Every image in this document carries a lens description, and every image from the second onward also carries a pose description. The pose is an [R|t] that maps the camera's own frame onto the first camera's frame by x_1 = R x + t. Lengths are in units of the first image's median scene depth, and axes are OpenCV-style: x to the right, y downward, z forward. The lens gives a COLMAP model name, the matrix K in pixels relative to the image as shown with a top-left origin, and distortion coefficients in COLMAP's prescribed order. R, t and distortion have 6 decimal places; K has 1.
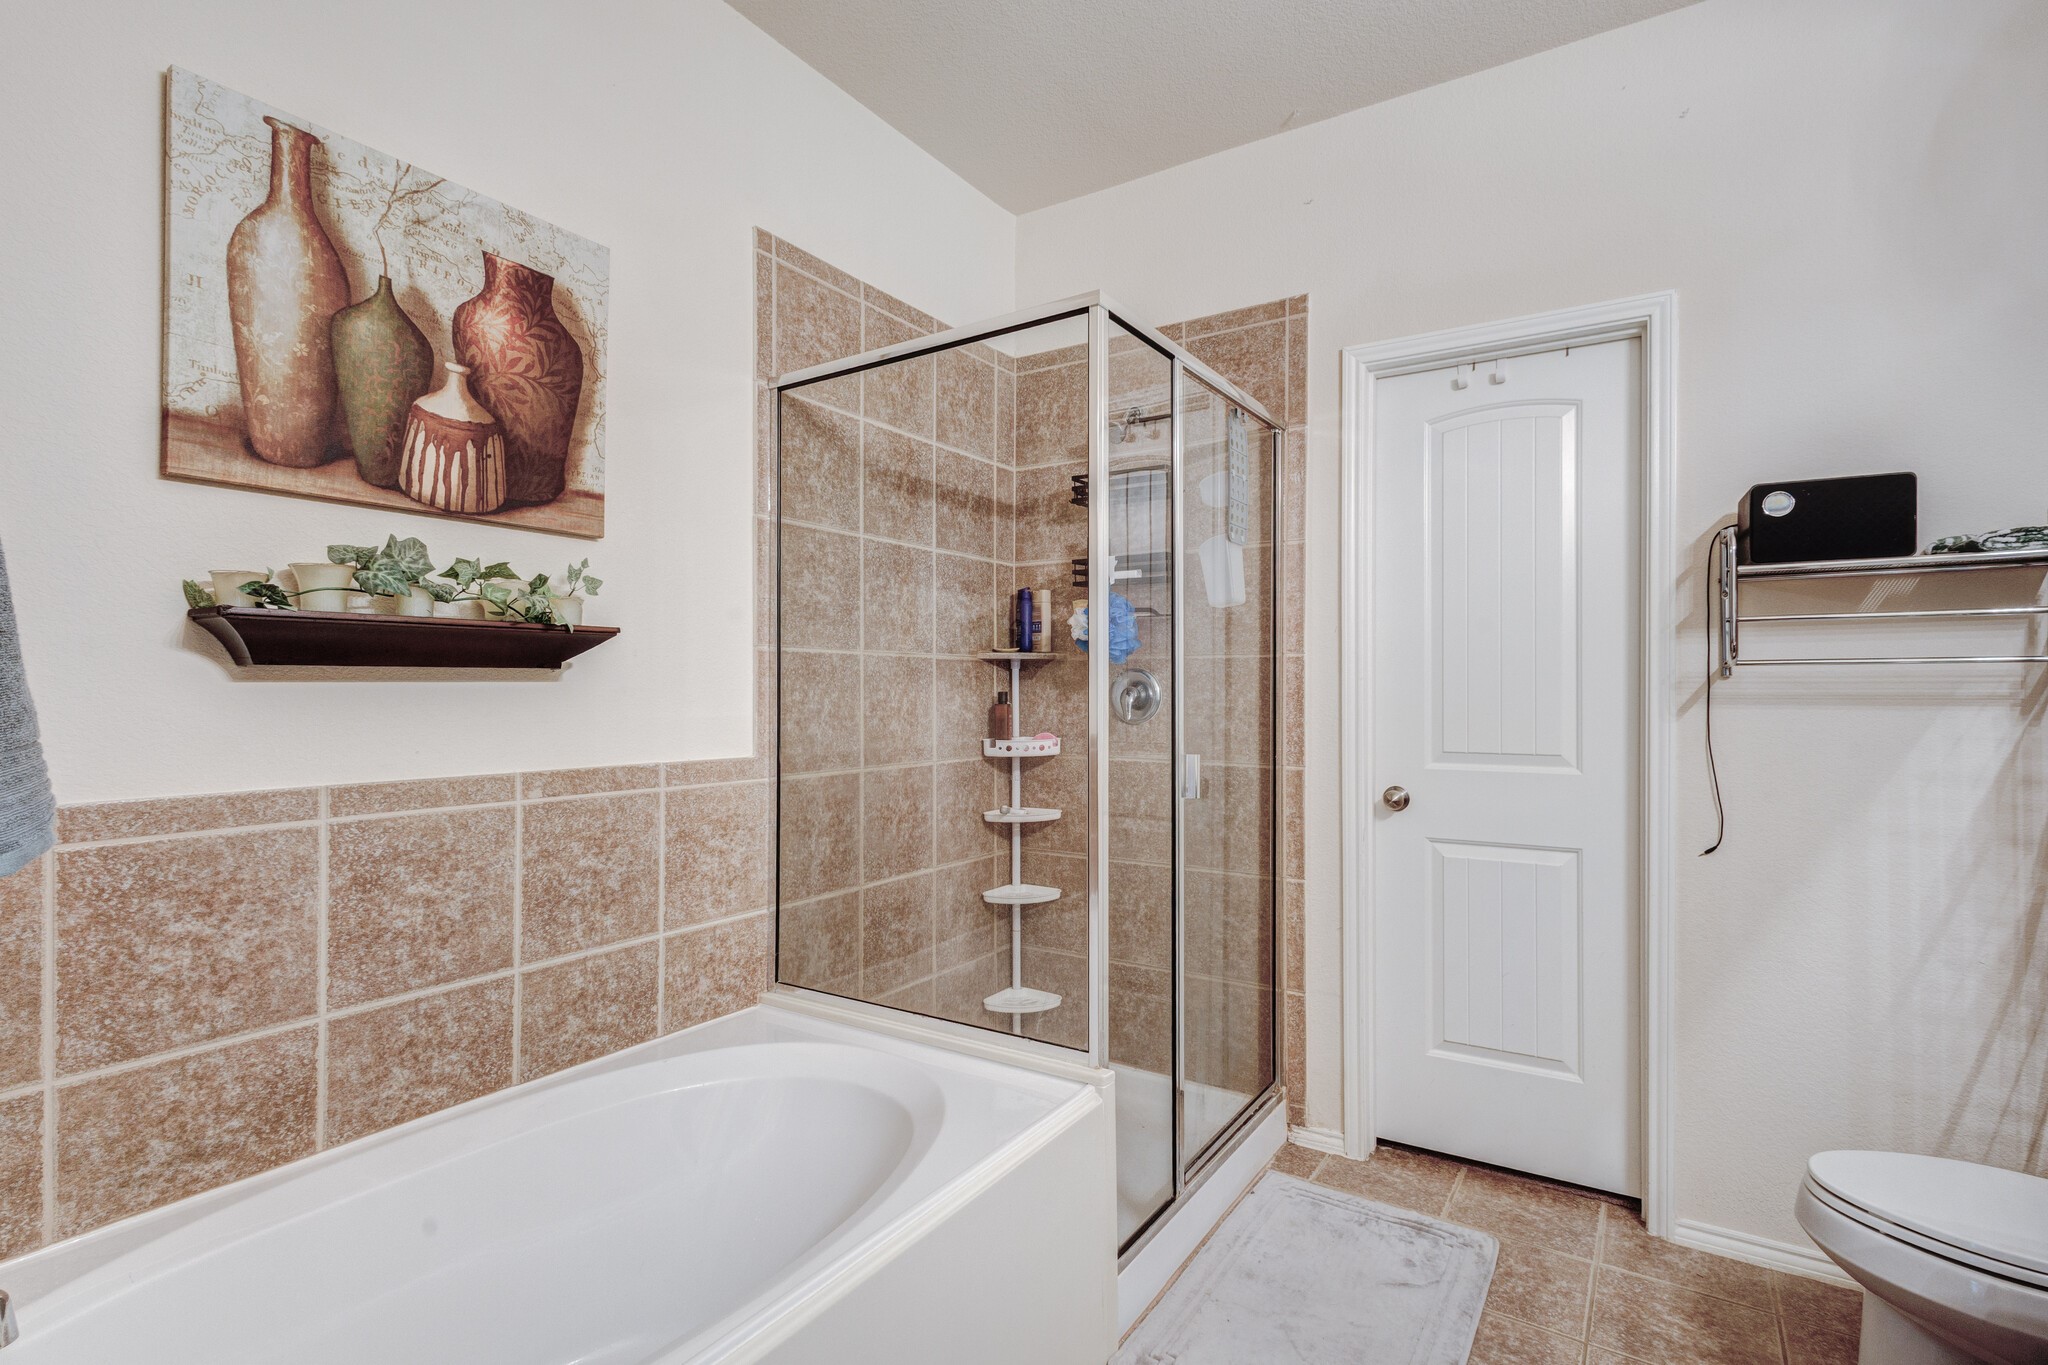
lens RADIAL K [[970.3, 0, 1024.6], [0, 970.3, 689.0], [0, 0, 1]] dist [0.011615, -0.001032]
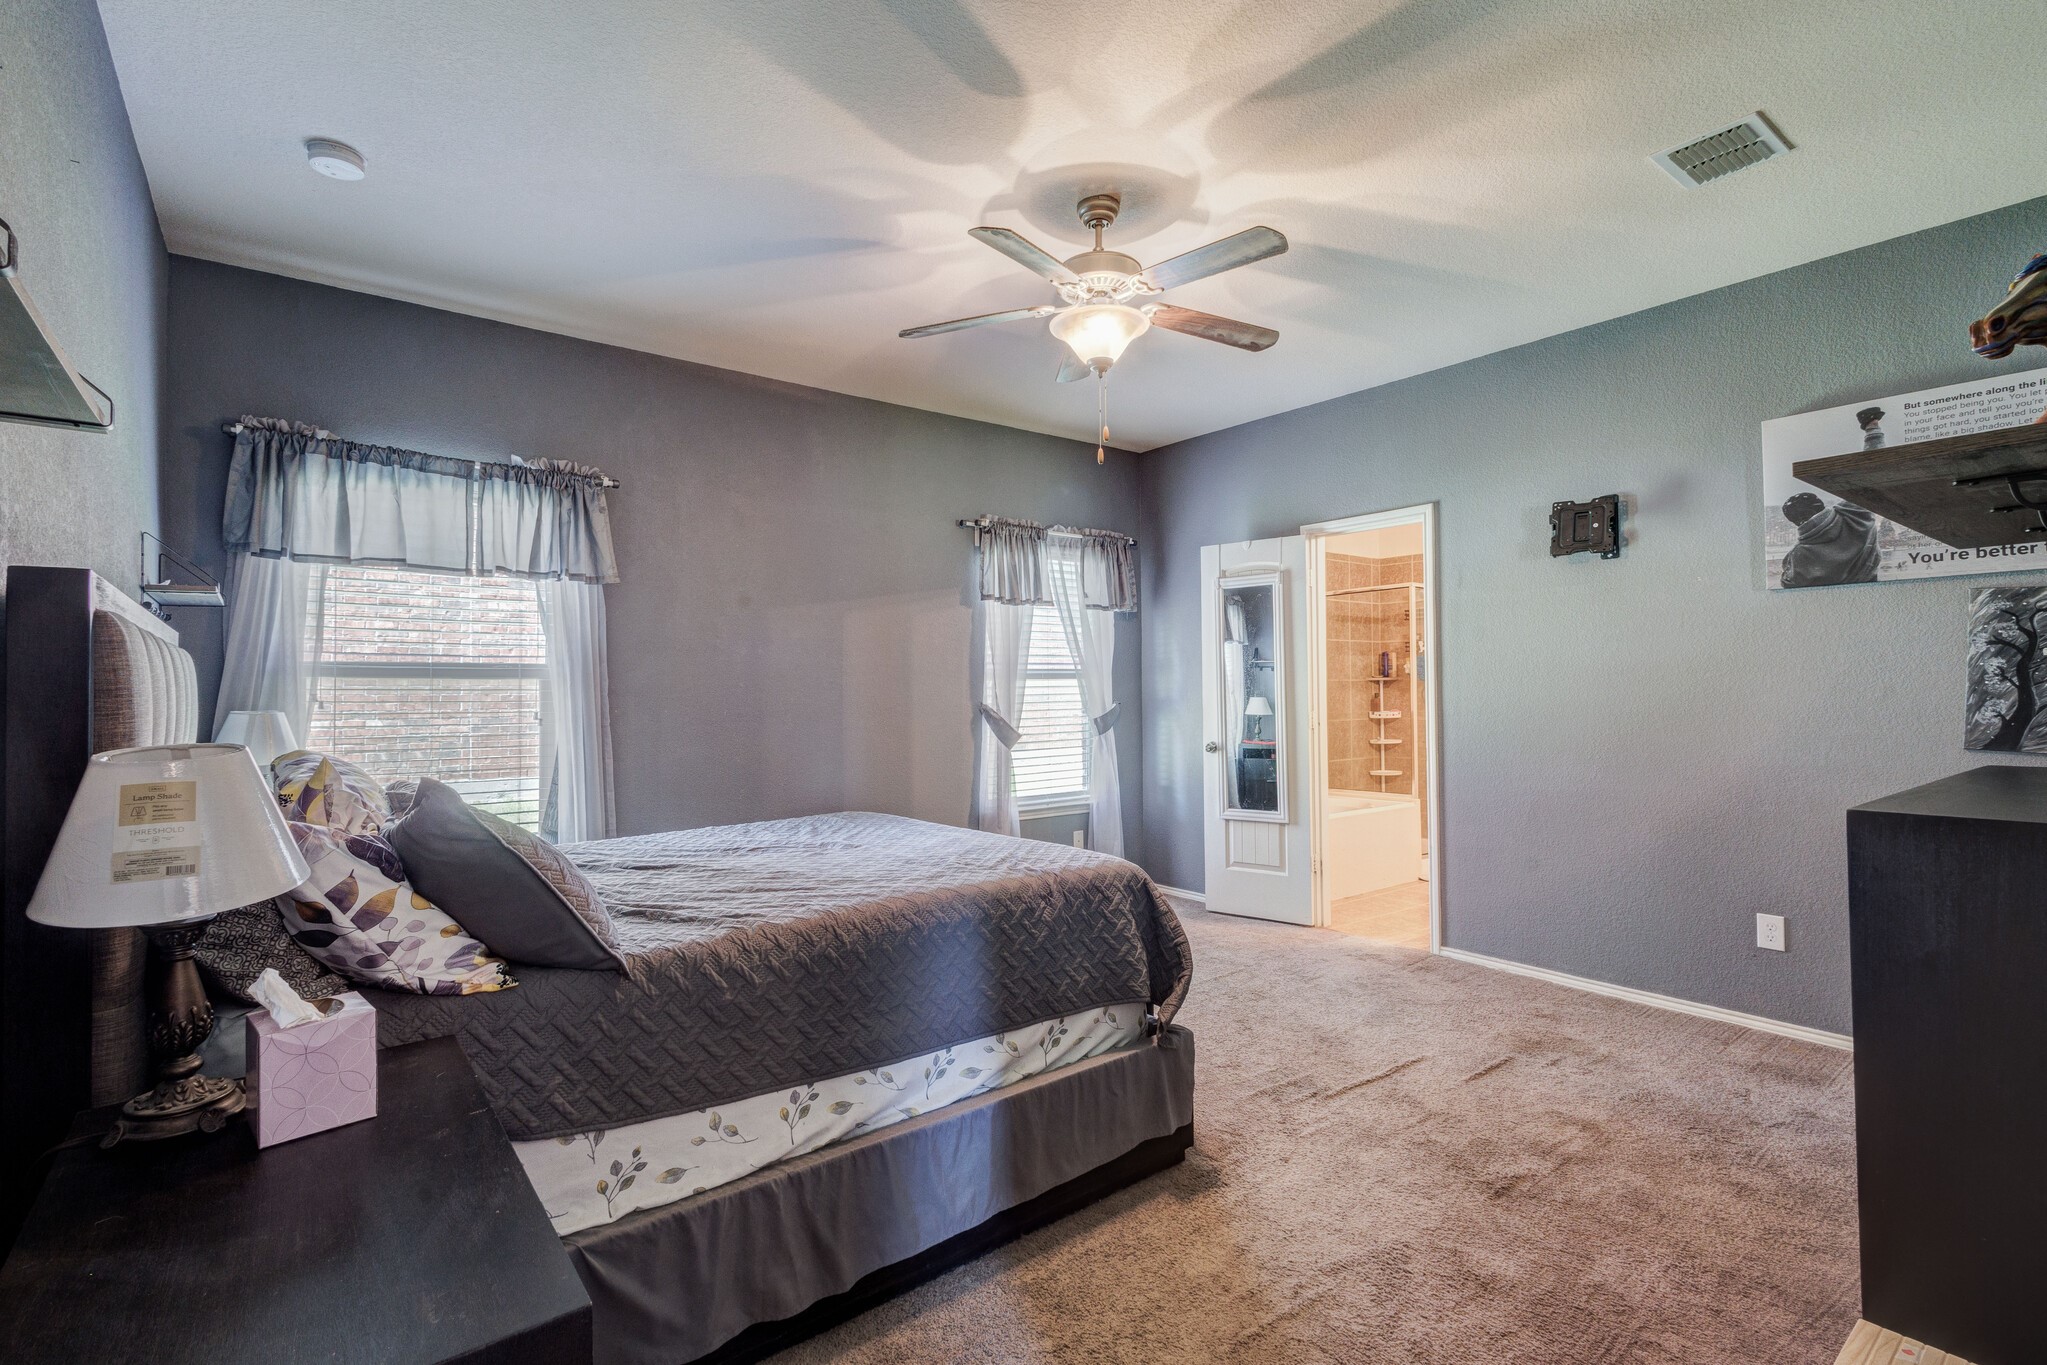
lens RADIAL K [[953.3, 0, 1022.5], [0, 953.3, 679.7], [0, 0, 1]] dist [0.001344, 0.000696]
pose [[0.944230, -0.010724, -0.329112, -0.087680], [0.008100, 0.999924, -0.009342, -0.018726], [0.329187, 0.006156, 0.944245, -1.935679]]
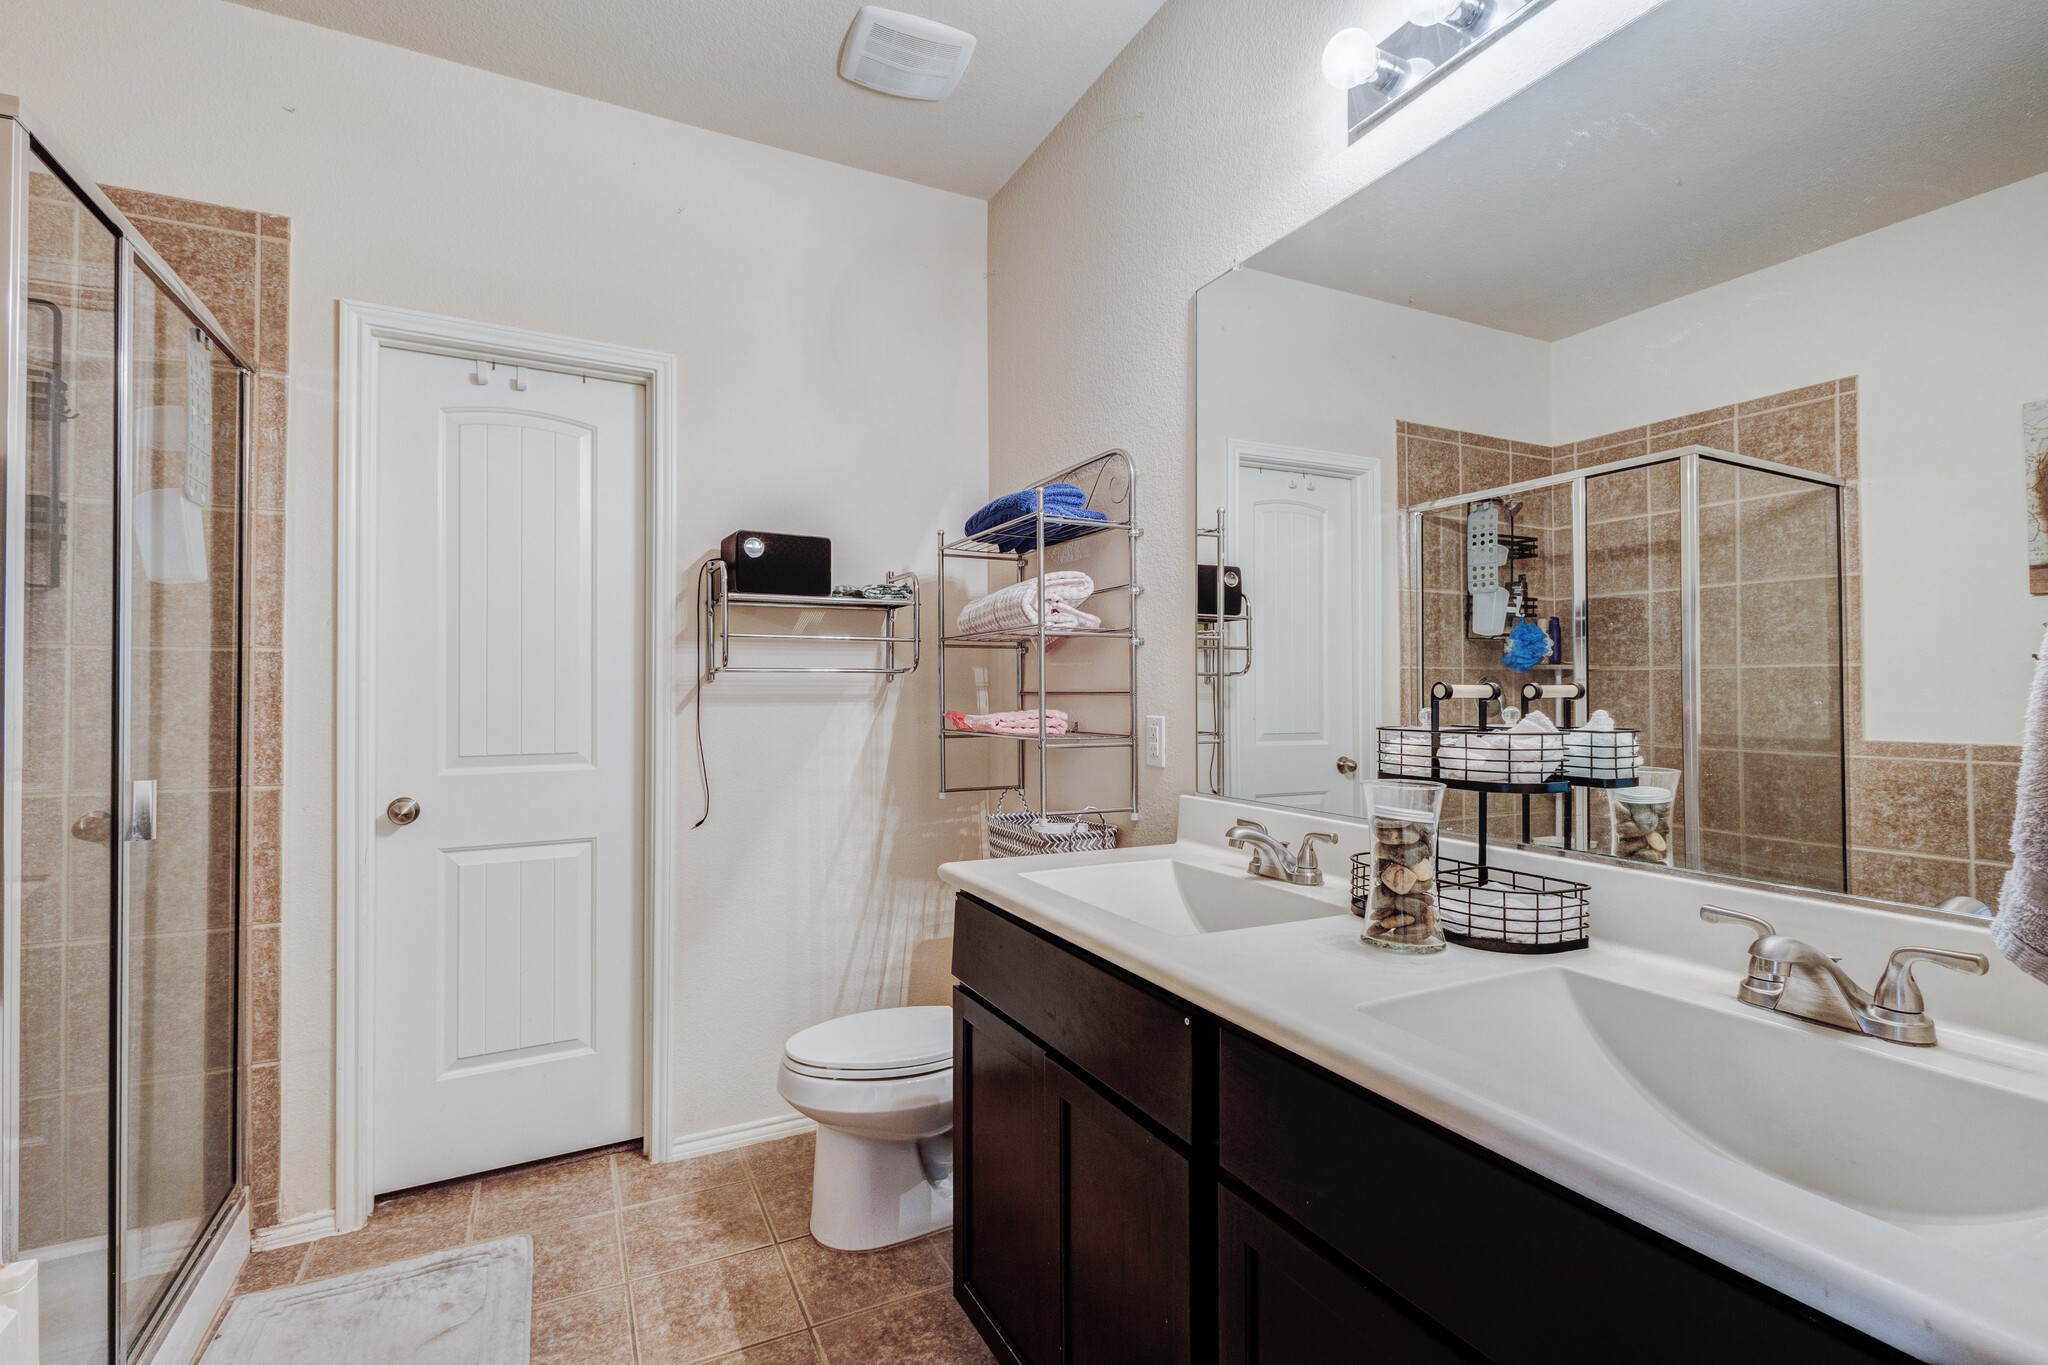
lens RADIAL K [[941.1, 0, 1019.3], [0, 941.1, 678.5], [0, 0, 1]] dist [0.011953, -0.004171]
pose [[0.503707, 0.009561, 0.863821, -0.092479], [0.000963, 0.999932, -0.011629, -0.000927], [-0.863874, 0.006689, 0.503664, 0.051926]]
